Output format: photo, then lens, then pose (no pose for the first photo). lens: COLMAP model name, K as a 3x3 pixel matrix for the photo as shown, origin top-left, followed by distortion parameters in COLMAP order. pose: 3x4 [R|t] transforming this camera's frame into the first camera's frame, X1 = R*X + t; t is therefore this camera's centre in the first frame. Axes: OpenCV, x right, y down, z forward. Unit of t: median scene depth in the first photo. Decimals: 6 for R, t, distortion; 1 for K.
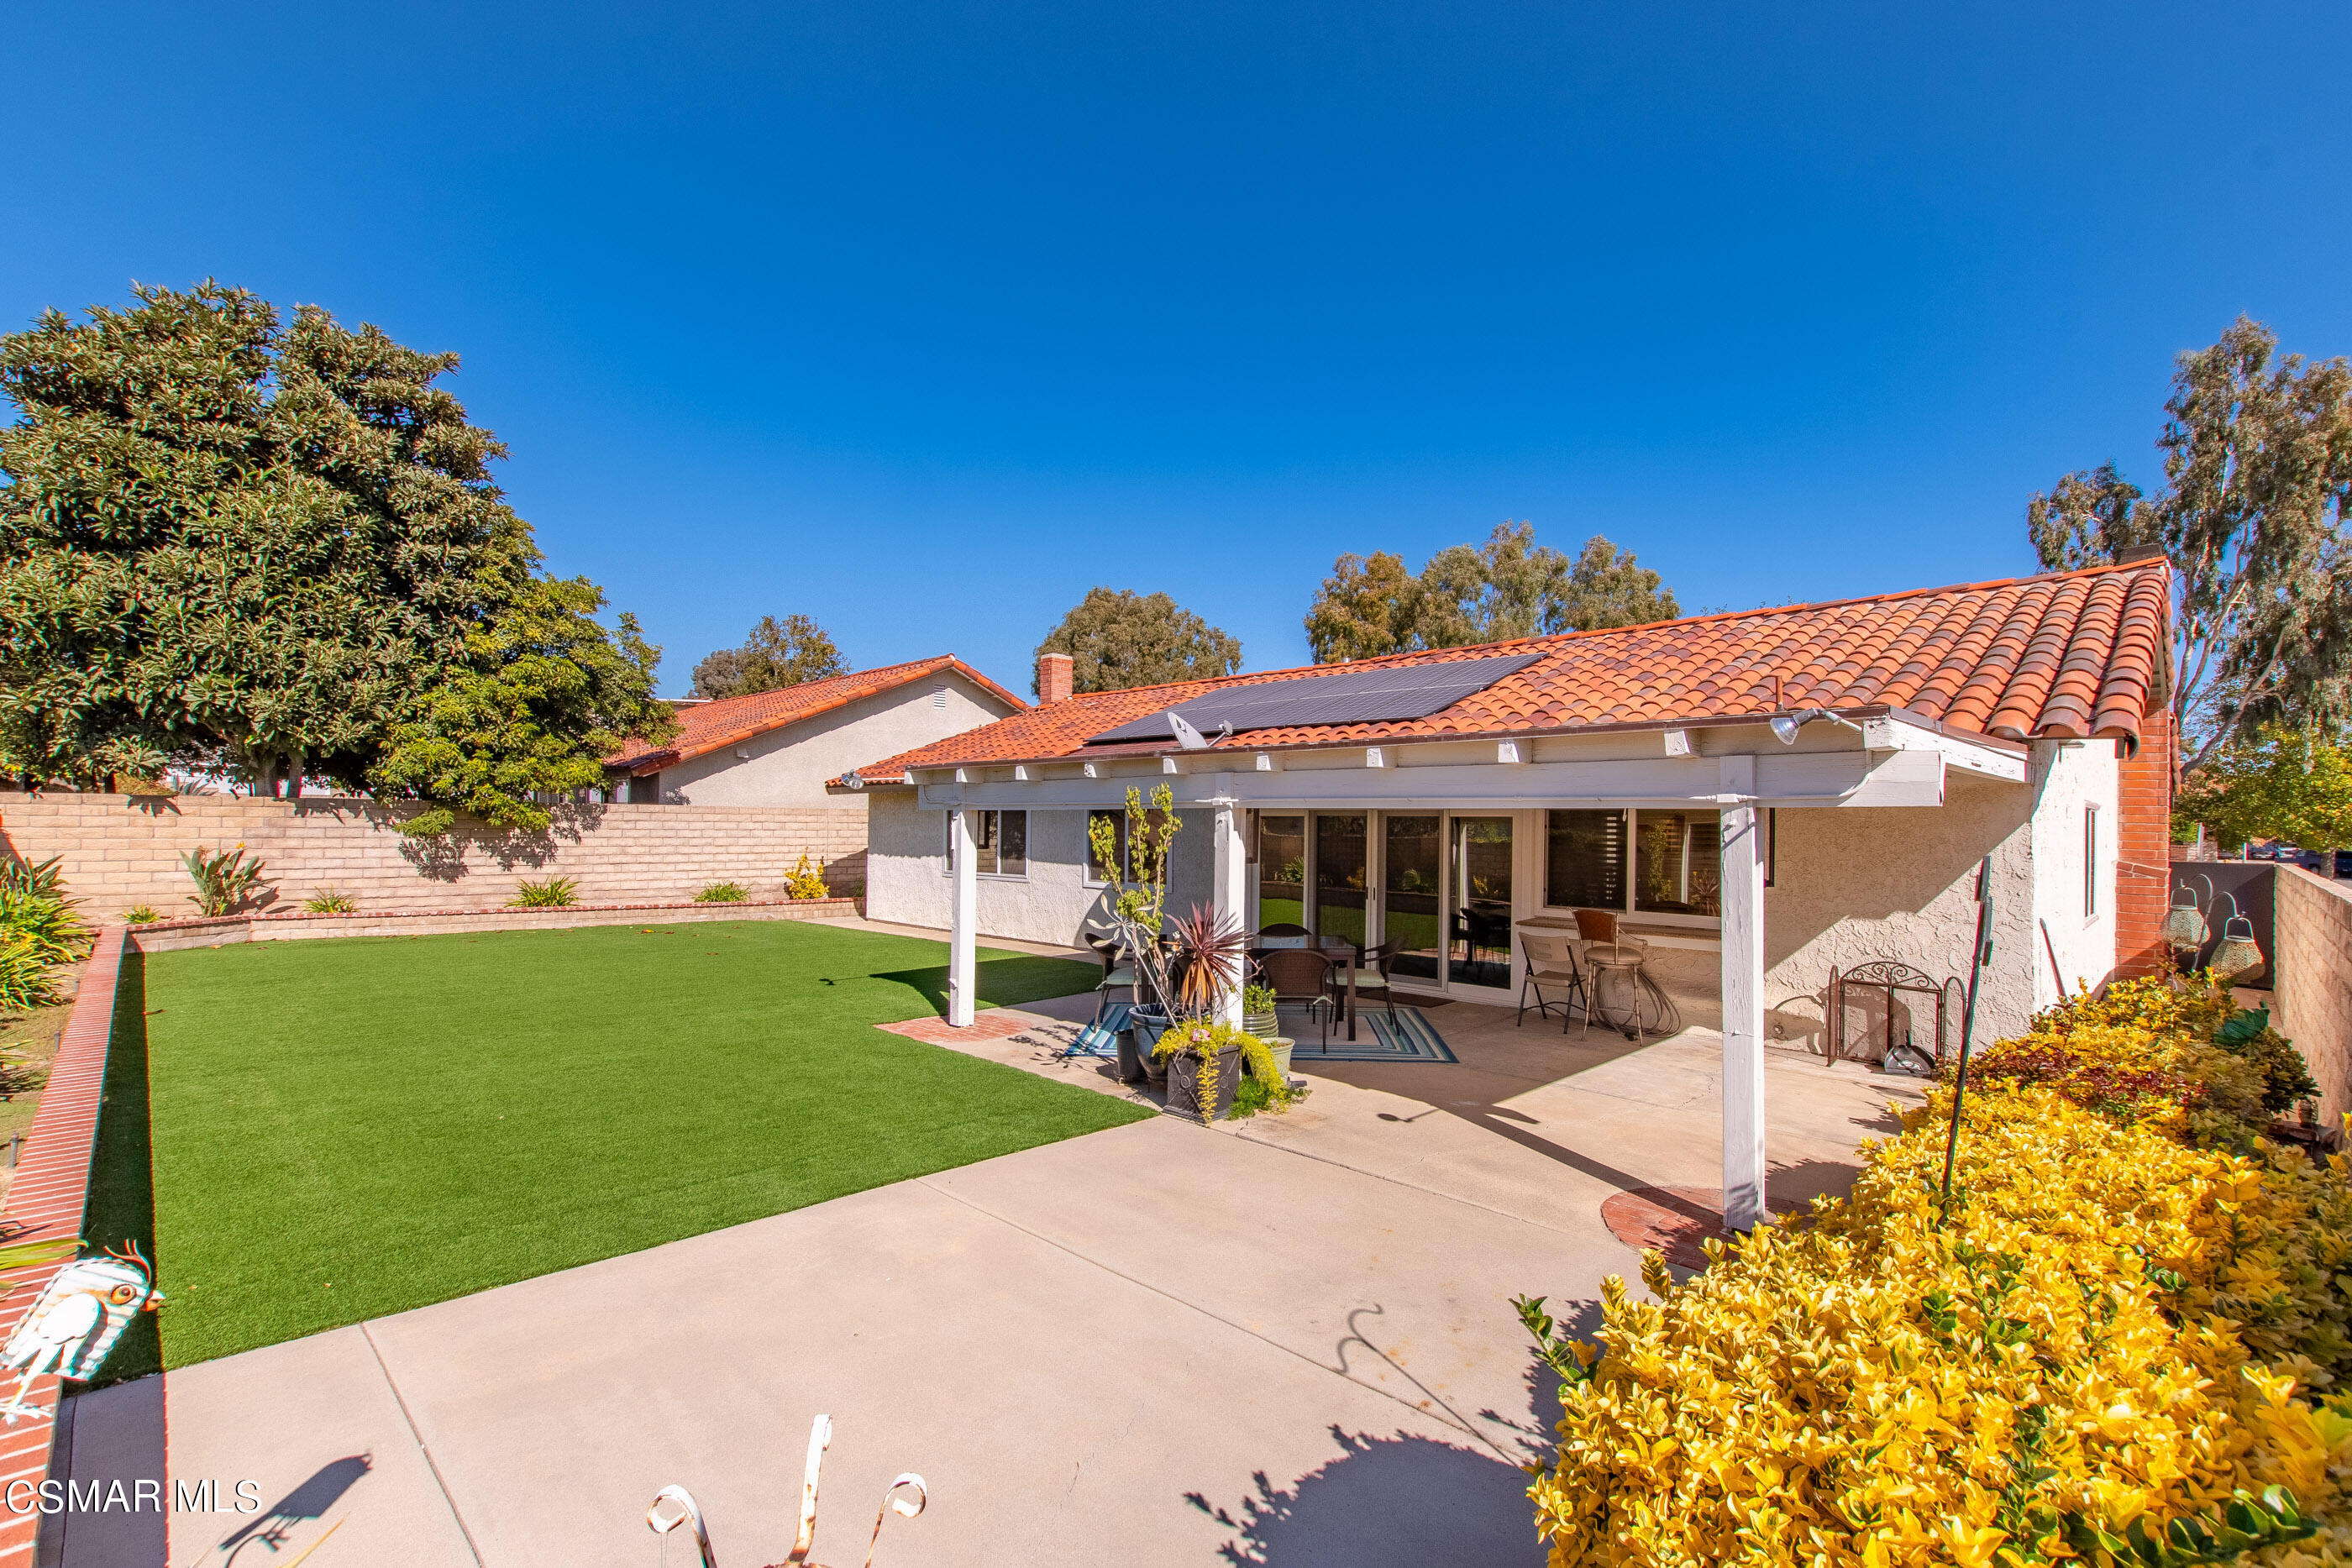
lens RADIAL K [[1032.3, 0, 1176.5], [0, 1032.3, 816.7], [0, 0, 1]] dist [0.021126, -0.011610]
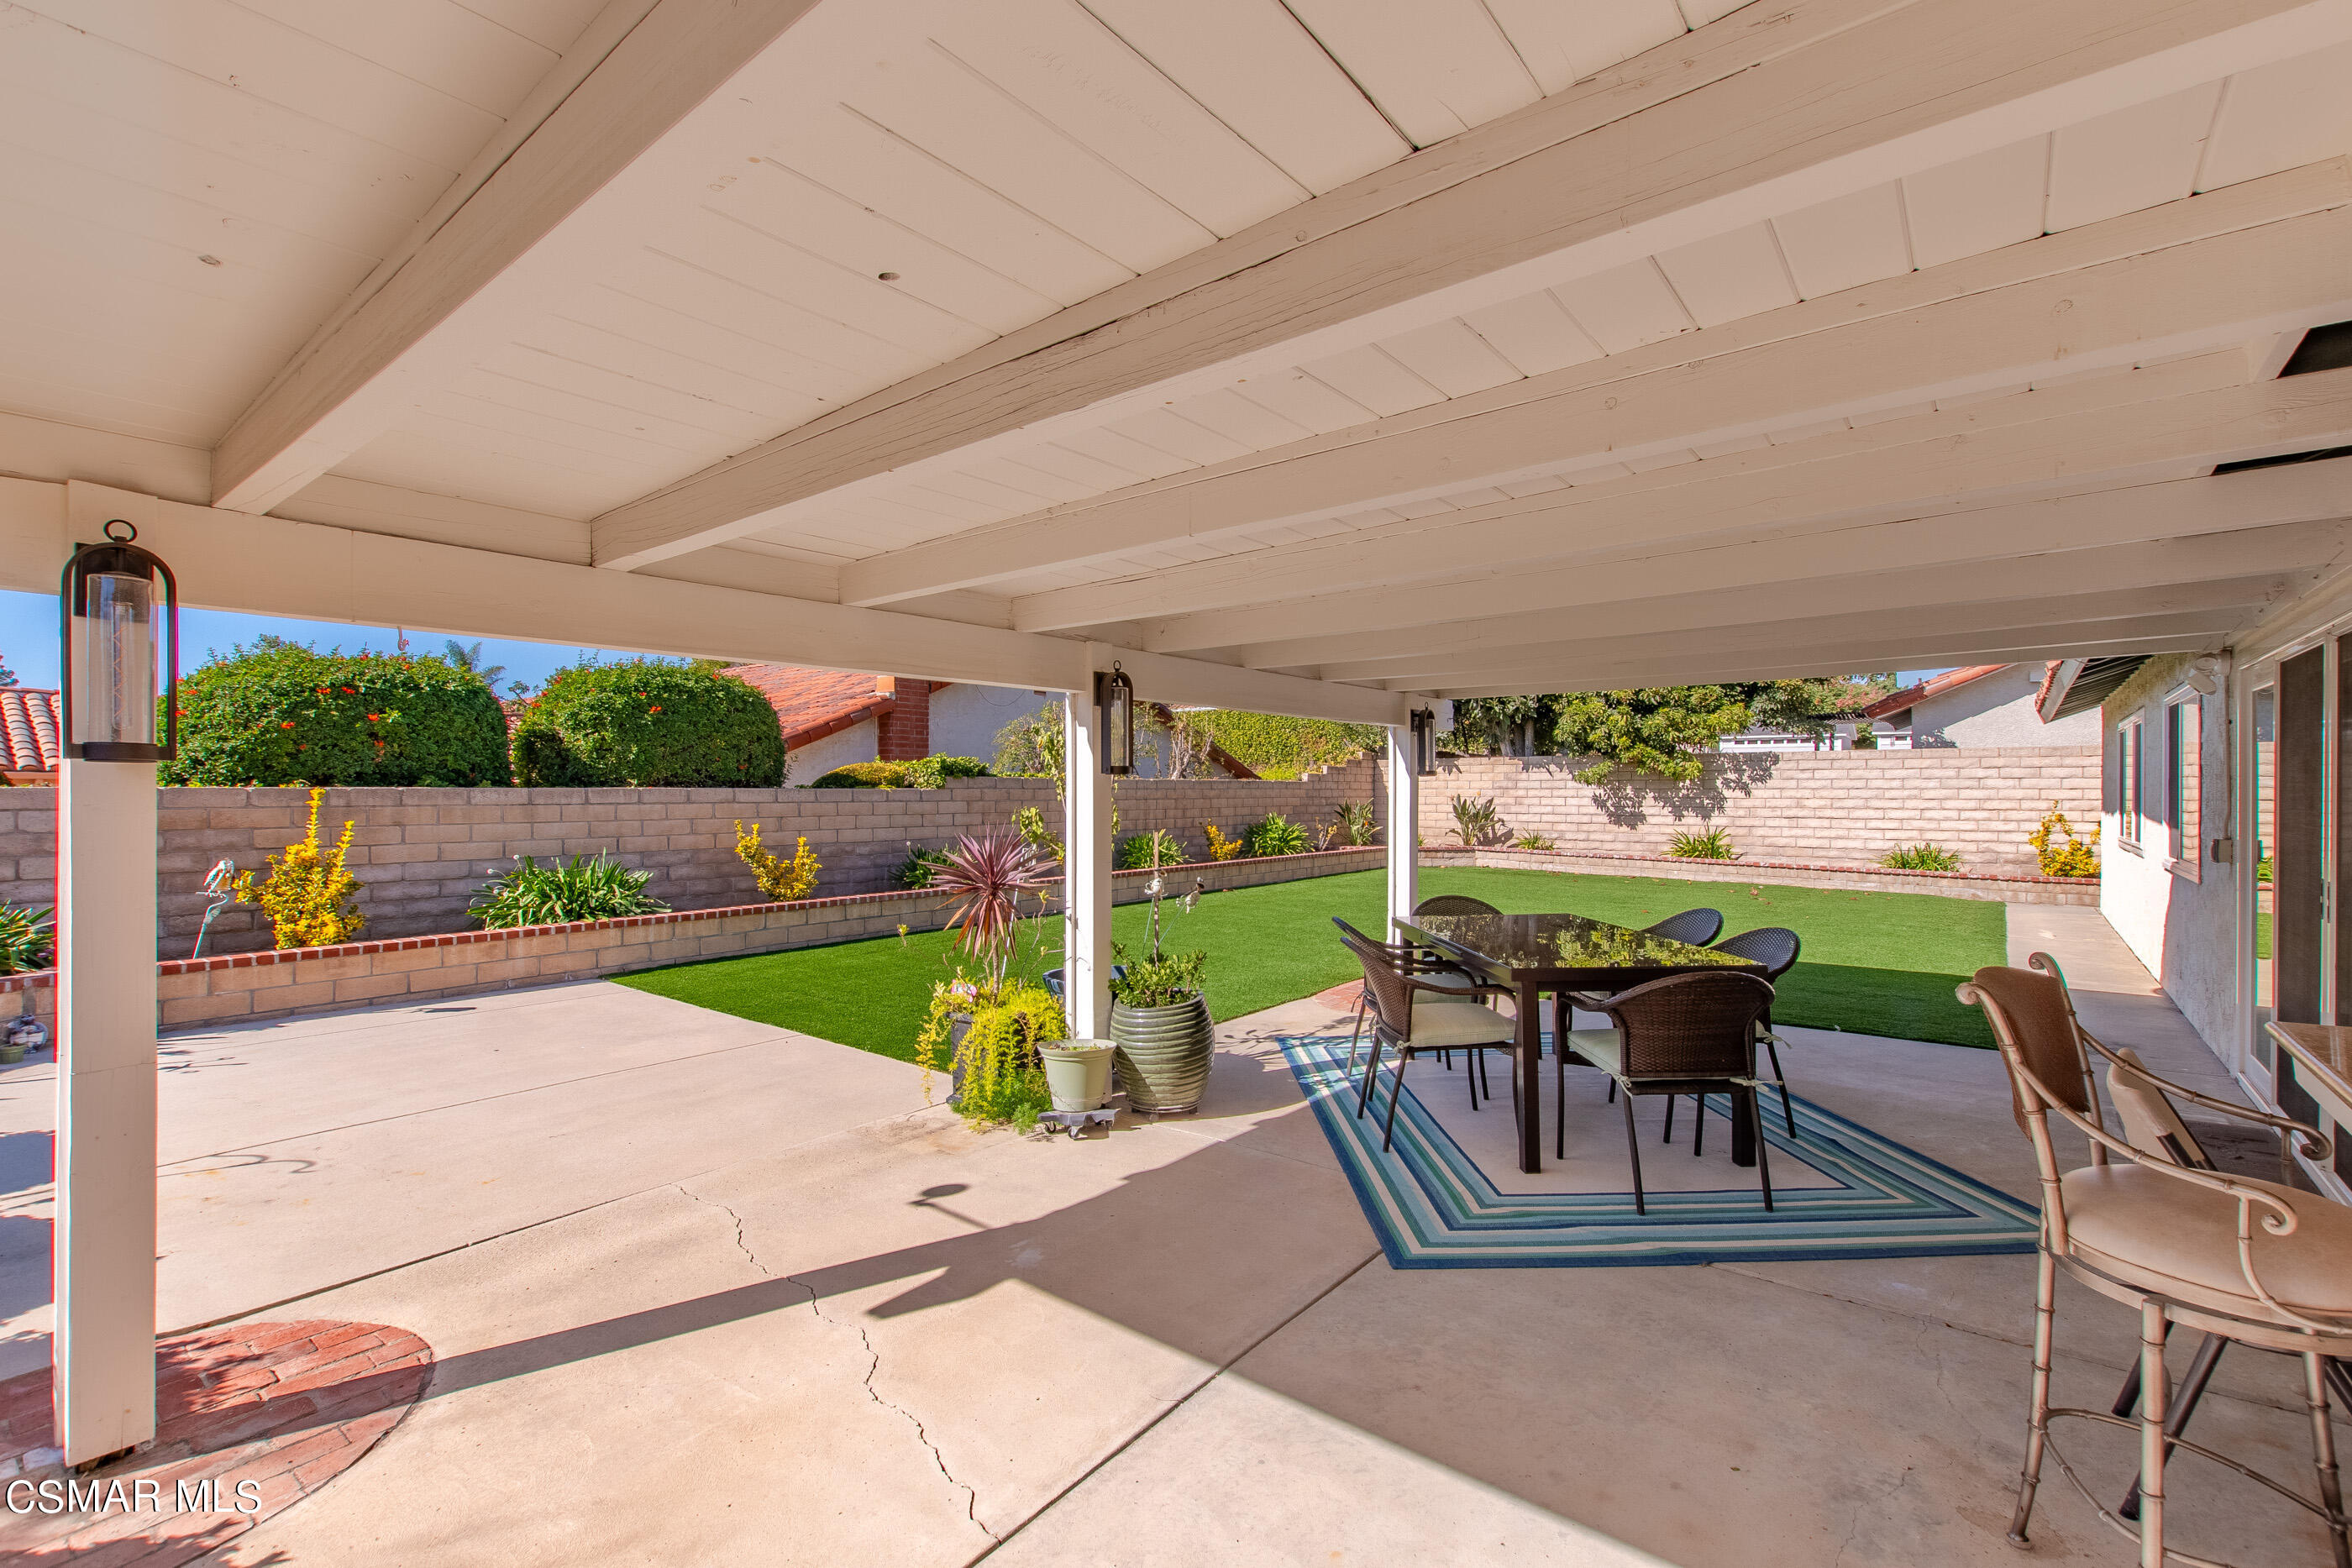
lens RADIAL K [[1027.0, 0, 1186.4], [0, 1027.0, 790.4], [0, 0, 1]] dist [0.003494, -0.000051]
pose [[0.114032, -0.009983, -0.993427, 0.335726], [0.009900, 0.999911, -0.008912, 0.028861], [0.993428, -0.008818, 0.114120, 0.447899]]
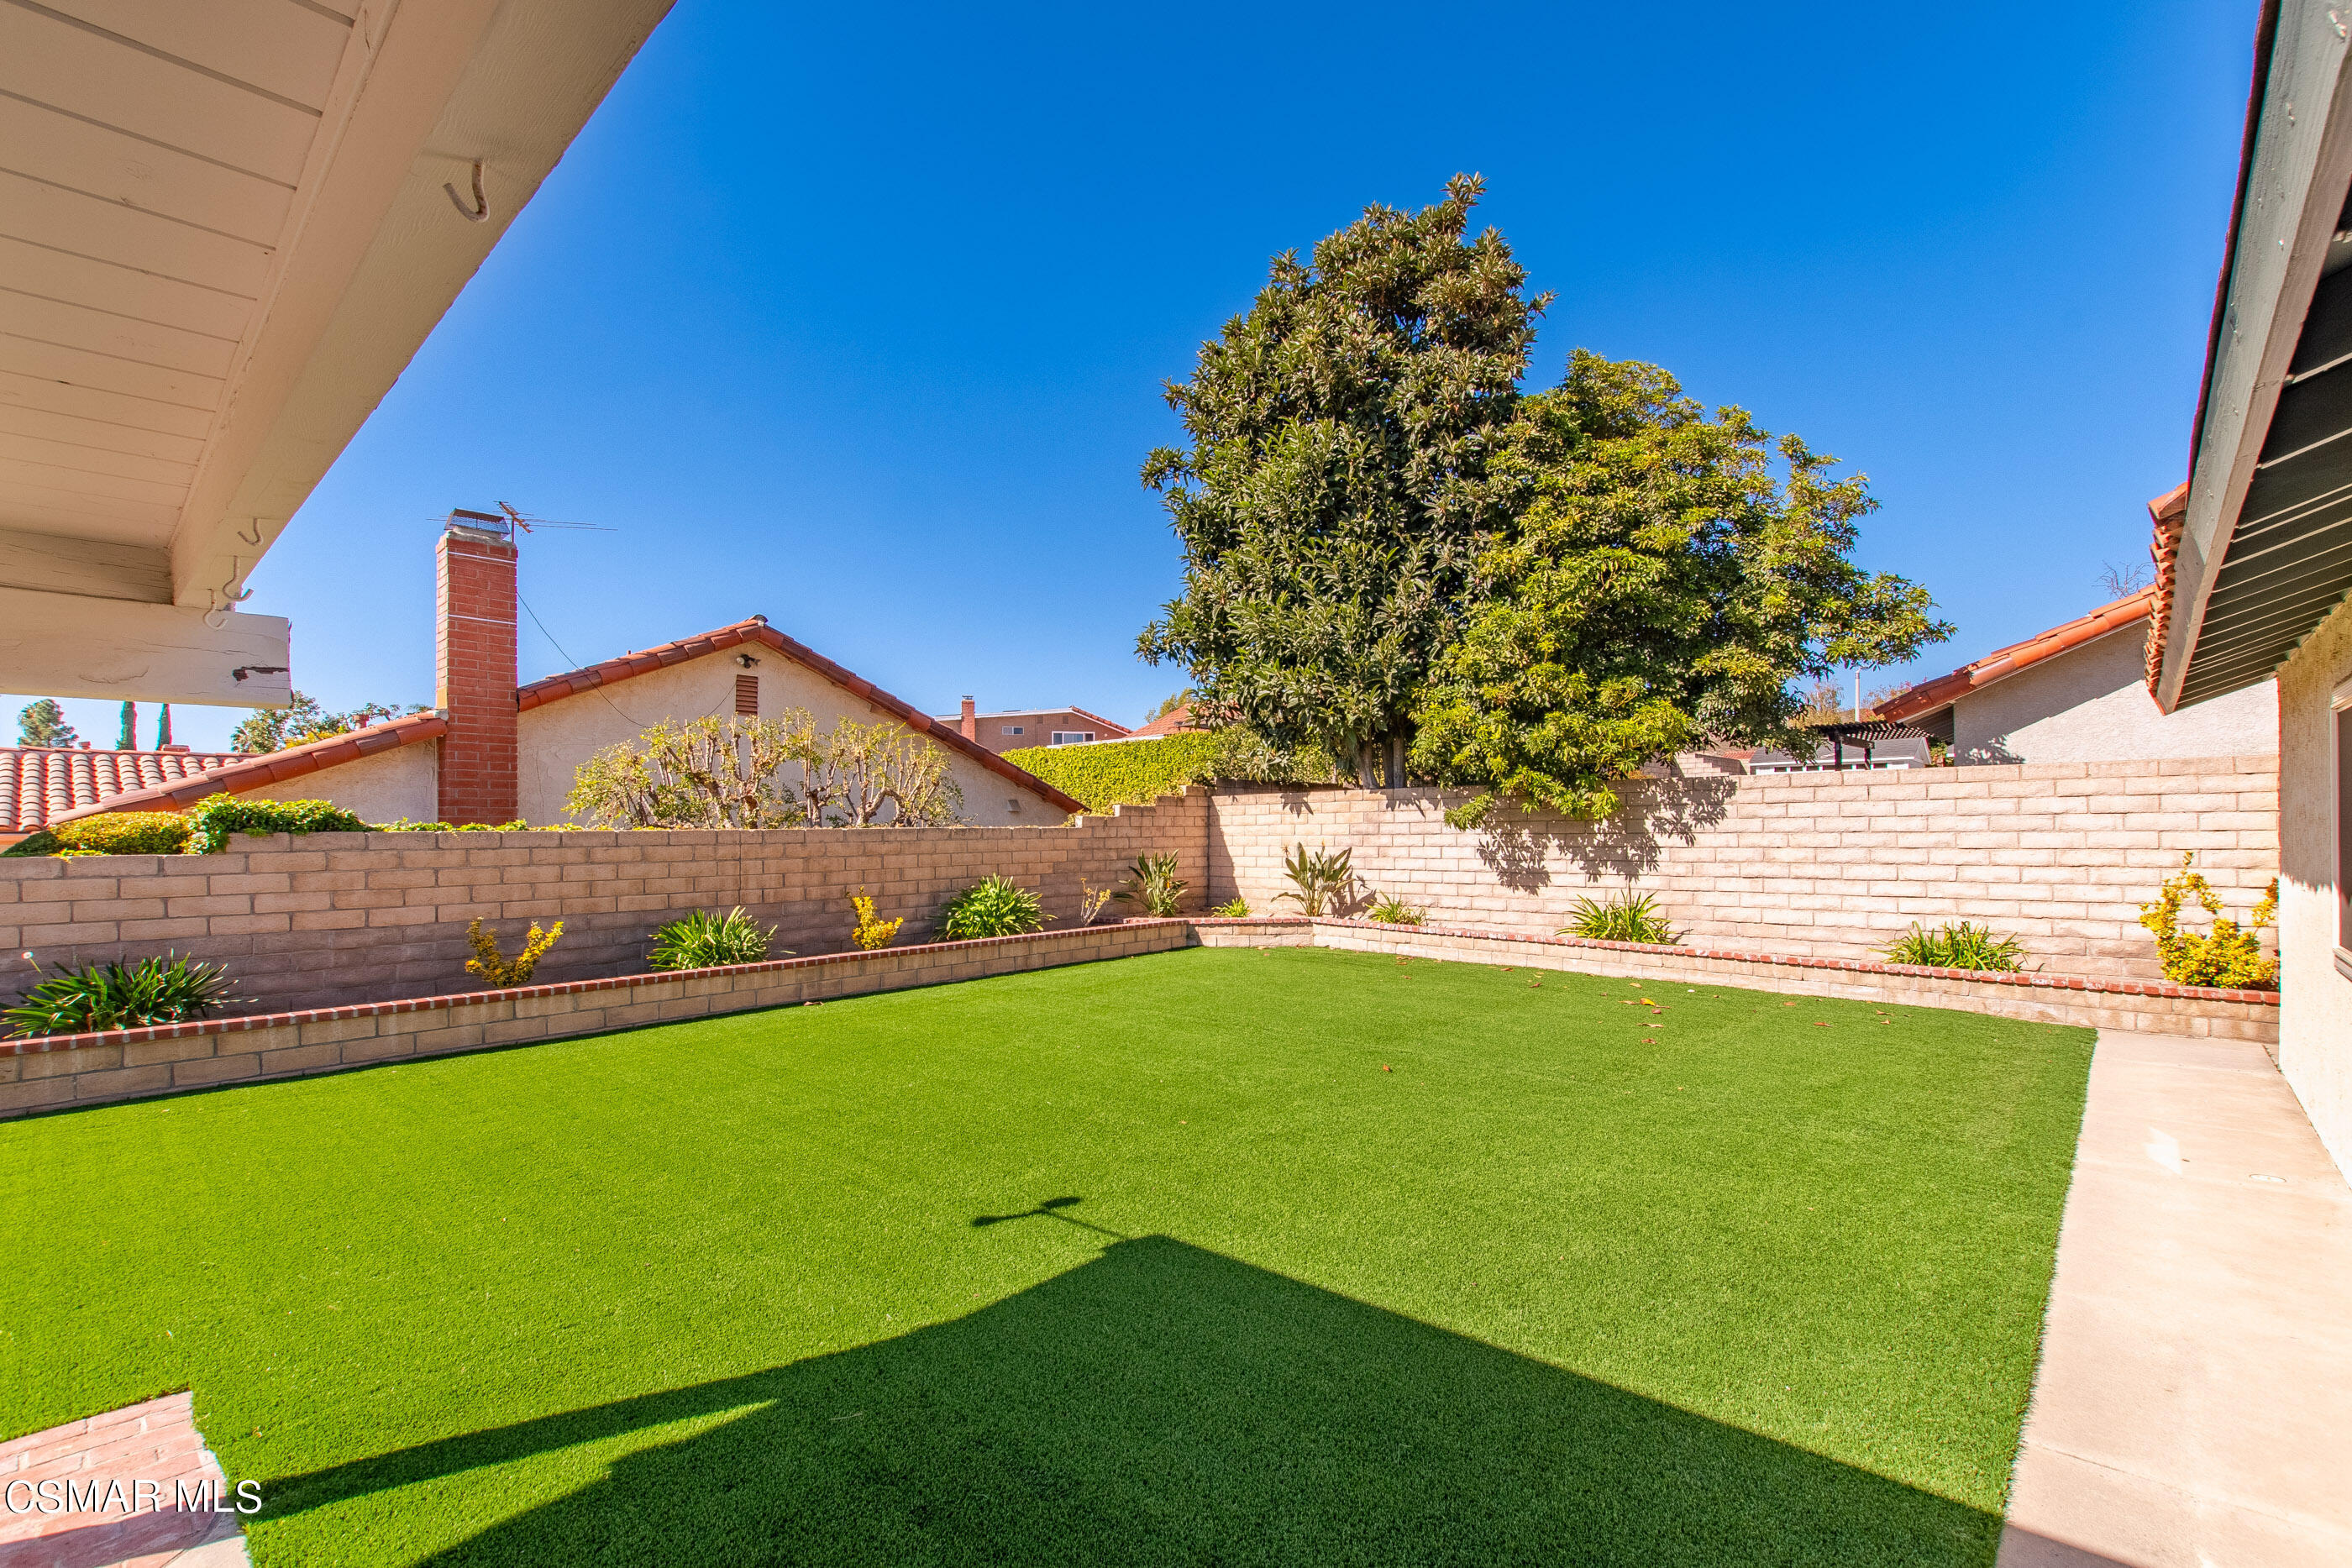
lens RADIAL K [[1039.7, 0, 1186.2], [0, 1039.7, 830.1], [0, 0, 1]] dist [0.001528, 0.000485]
pose [[0.046791, -0.010507, -0.998849, 0.029807], [0.019887, 0.999756, -0.009585, 0.021415], [0.998707, -0.019416, 0.046989, 0.775938]]
